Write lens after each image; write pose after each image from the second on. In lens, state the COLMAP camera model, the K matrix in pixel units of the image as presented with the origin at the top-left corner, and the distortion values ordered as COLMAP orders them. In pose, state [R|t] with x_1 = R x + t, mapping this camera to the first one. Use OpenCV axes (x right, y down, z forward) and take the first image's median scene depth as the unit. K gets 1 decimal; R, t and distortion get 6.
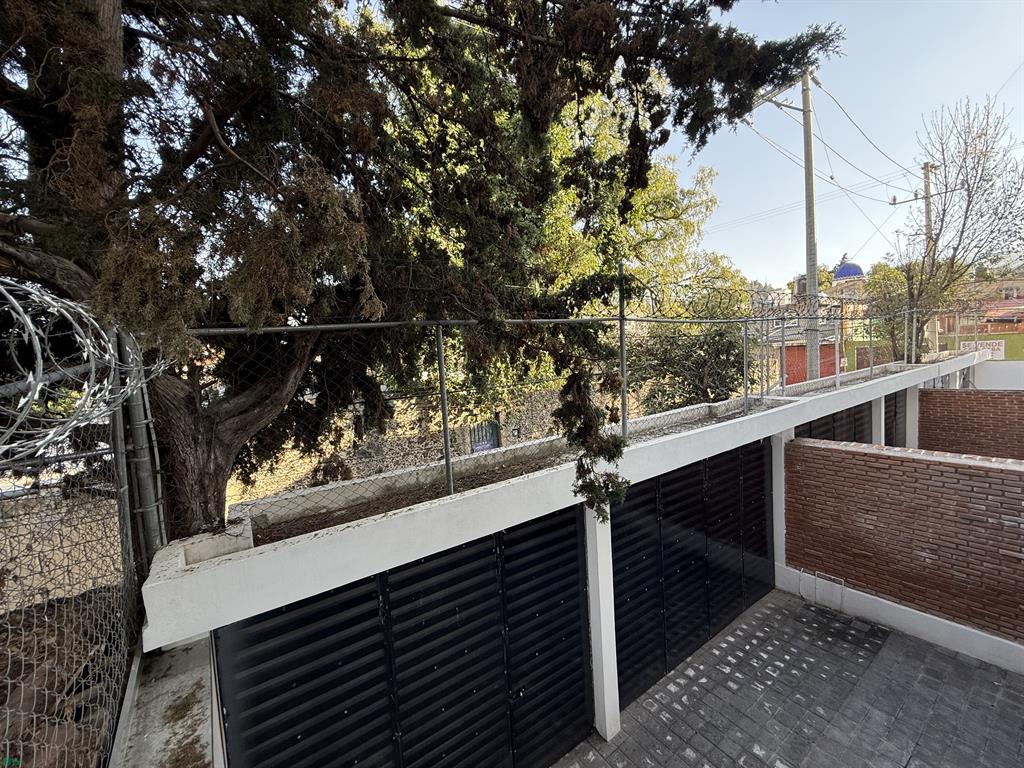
lens RADIAL K [[406.4, 0, 510.2], [0, 406.4, 381.7], [0, 0, 1]] dist [0.000547, -0.000127]
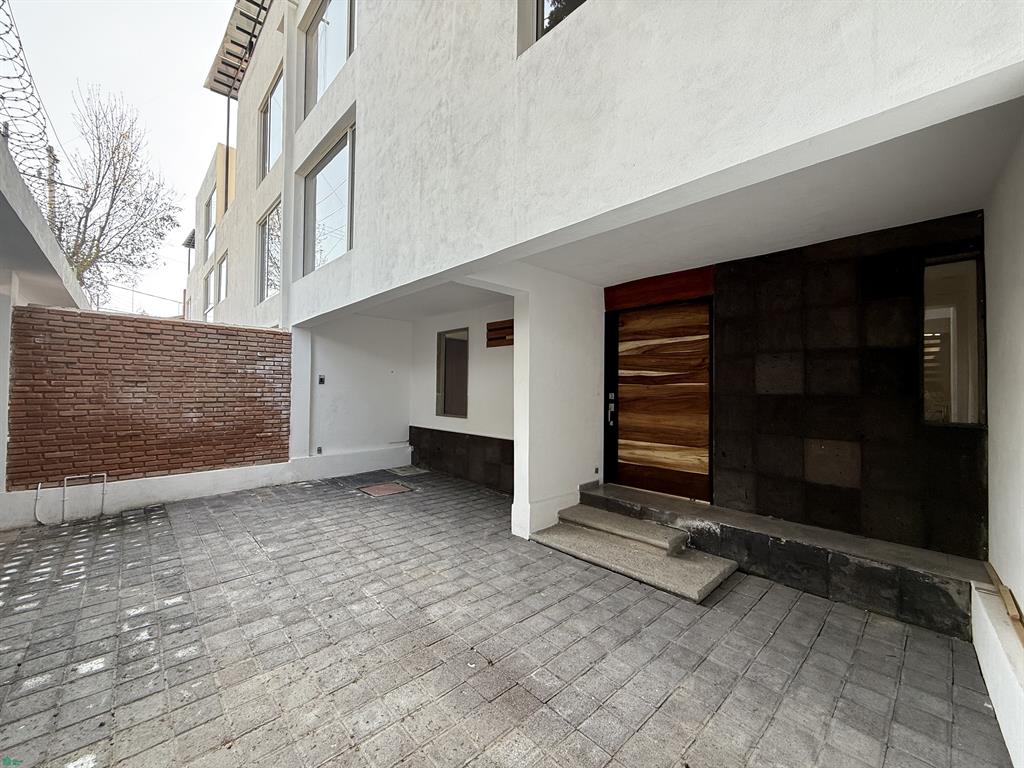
lens RADIAL K [[406.4, 0, 509.6], [0, 406.4, 382.2], [0, 0, 1]] dist [0.000547, -0.000127]
pose [[-0.157455, 0.077555, 0.984476, -0.146147], [0.071677, 0.995180, -0.066934, 0.455050], [-0.984922, 0.060025, -0.162255, 0.345312]]
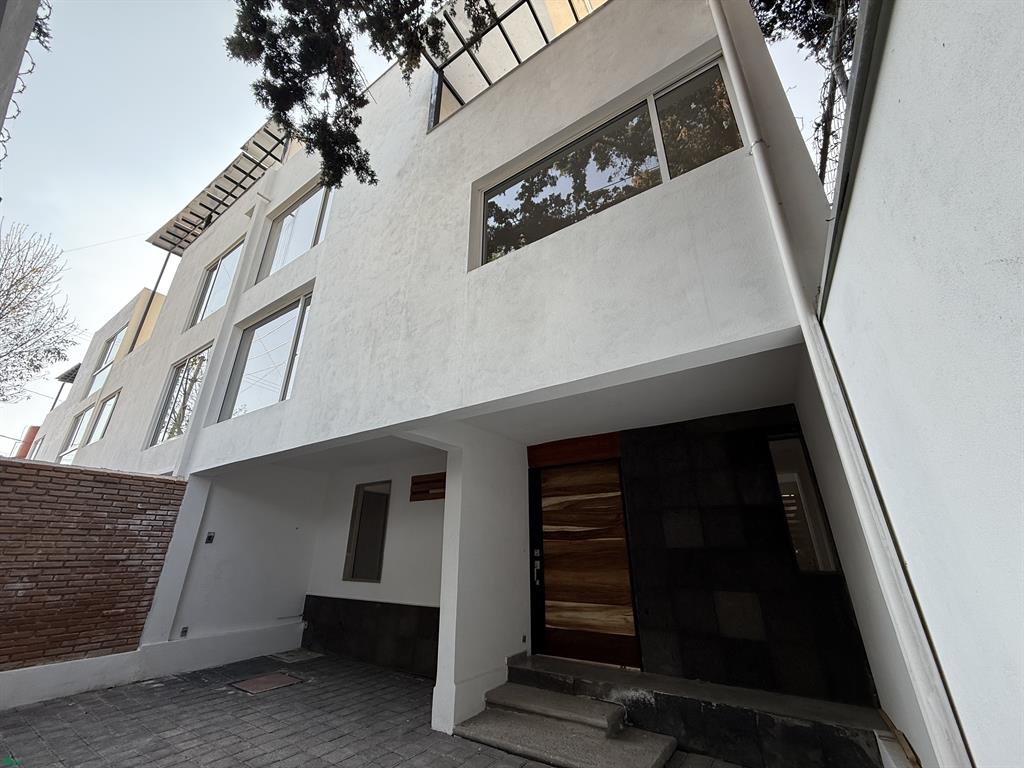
lens RADIAL K [[406.4, 0, 508.9], [0, 406.4, 382.8], [0, 0, 1]] dist [0.000547, -0.000127]
pose [[-0.362902, 0.412969, 0.835320, -0.189242], [0.090840, 0.907841, -0.409357, 0.463352], [-0.927389, -0.072676, -0.366971, 0.400316]]
